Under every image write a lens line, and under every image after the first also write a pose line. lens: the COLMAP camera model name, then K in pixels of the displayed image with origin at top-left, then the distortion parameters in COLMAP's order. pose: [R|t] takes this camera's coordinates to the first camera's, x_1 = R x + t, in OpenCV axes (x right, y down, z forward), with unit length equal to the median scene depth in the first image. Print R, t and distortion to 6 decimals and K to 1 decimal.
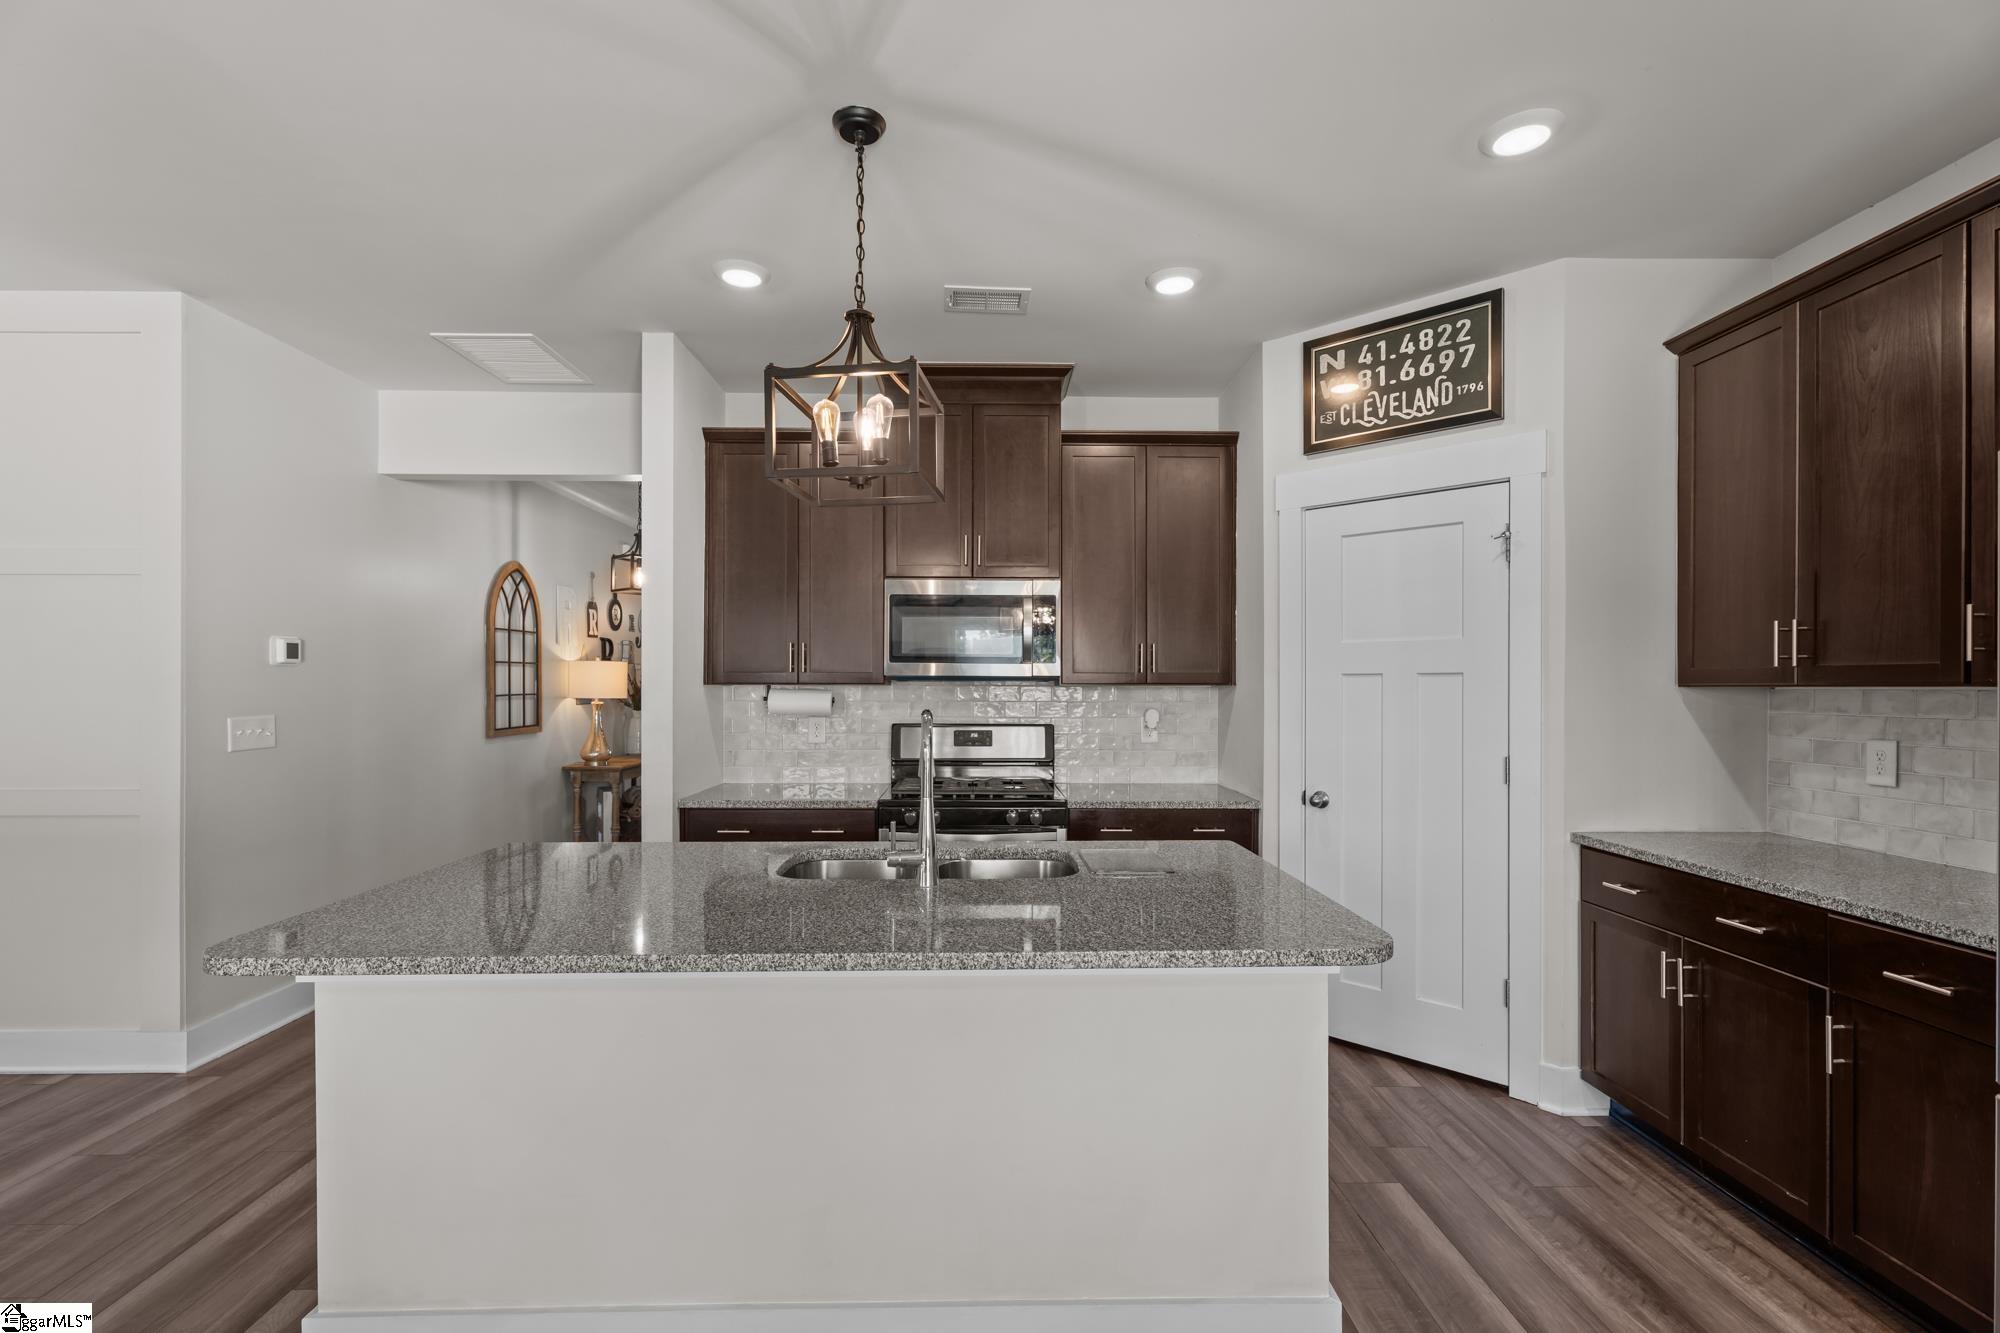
lens RADIAL K [[898.4, 0, 999.6], [0, 898.4, 688.5], [0, 0, 1]] dist [0.000497, -0.000868]
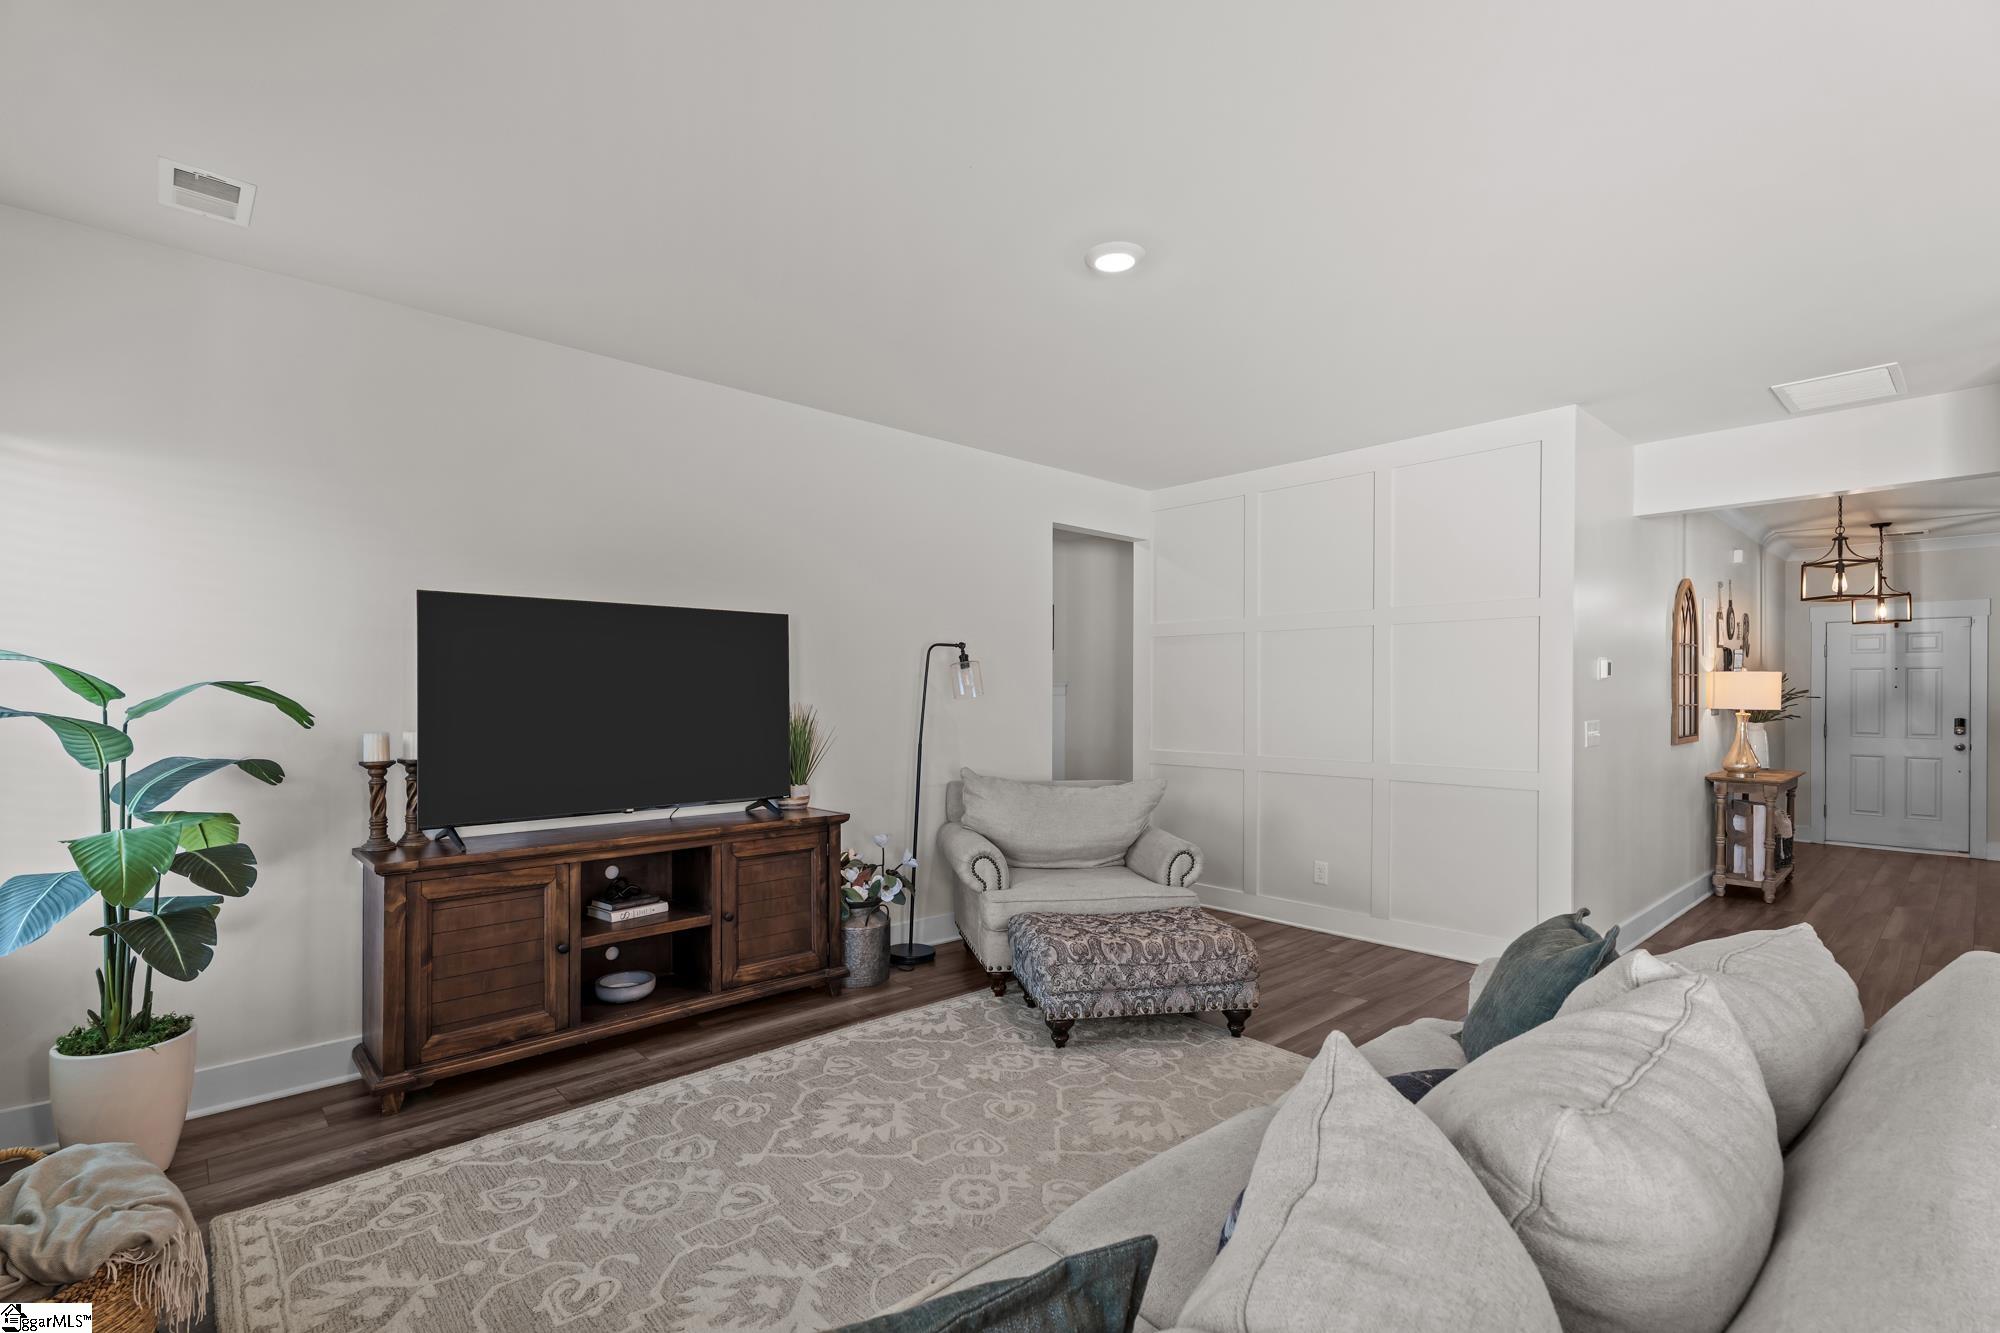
lens RADIAL K [[898.4, 0, 964.0], [0, 898.4, 691.3], [0, 0, 1]] dist [0.000497, -0.000868]
pose [[0.648597, -0.000728, -0.761131, -0.389166], [-0.003639, 0.999985, -0.004058, -0.002800], [0.761123, 0.005402, 0.648585, -0.454630]]
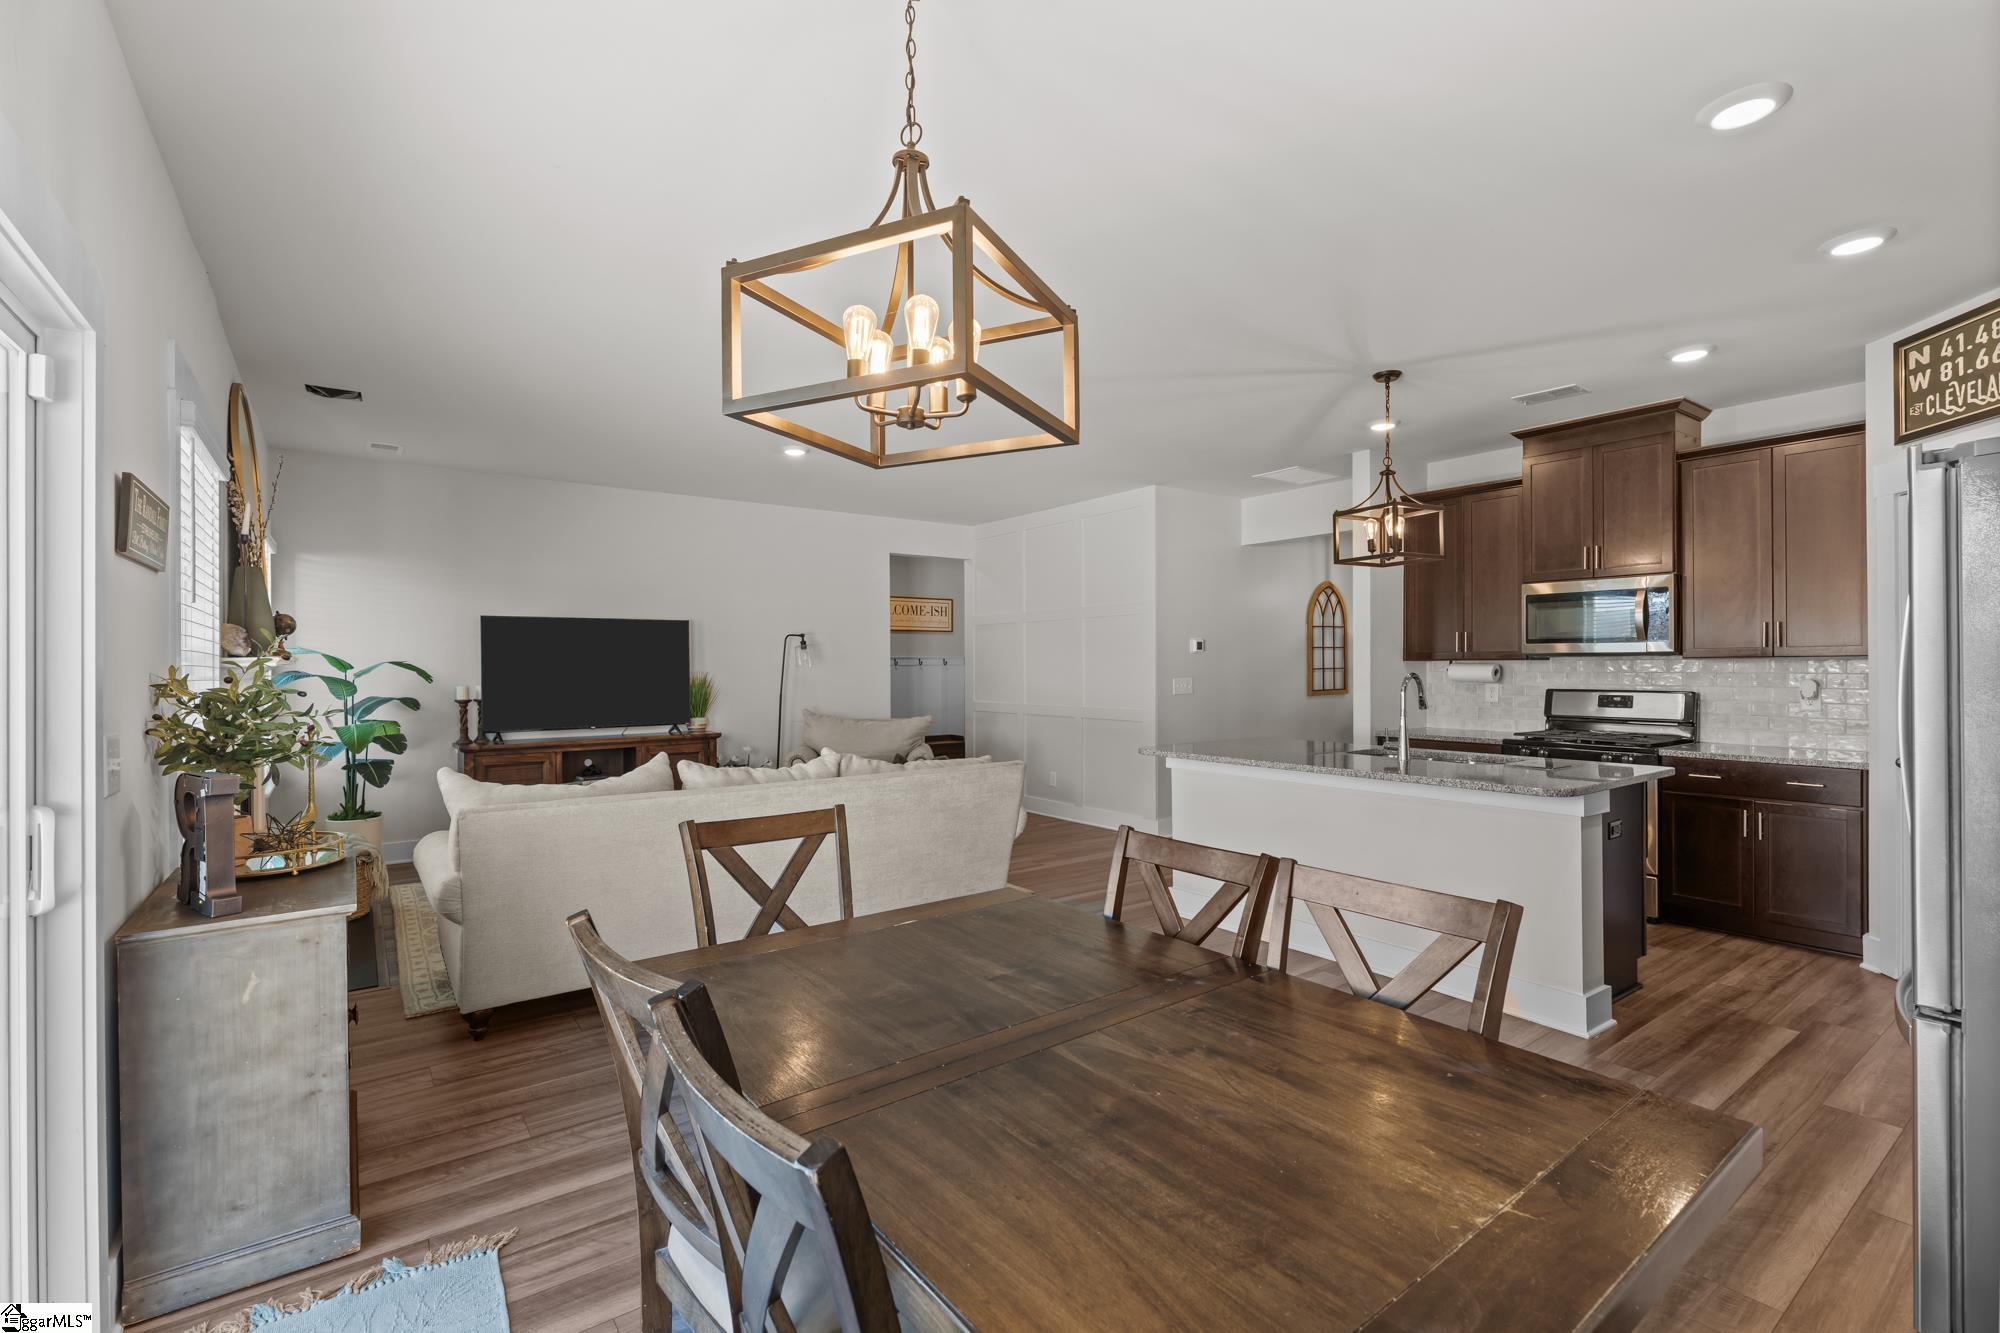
lens RADIAL K [[898.4, 0, 996.0], [0, 898.4, 662.3], [0, 0, 1]] dist [0.000497, -0.000868]
pose [[0.568878, -0.007315, -0.822389, 0.550230], [0.004411, 0.999973, -0.005843, 0.003976], [0.822410, -0.000304, 0.568895, -0.465732]]
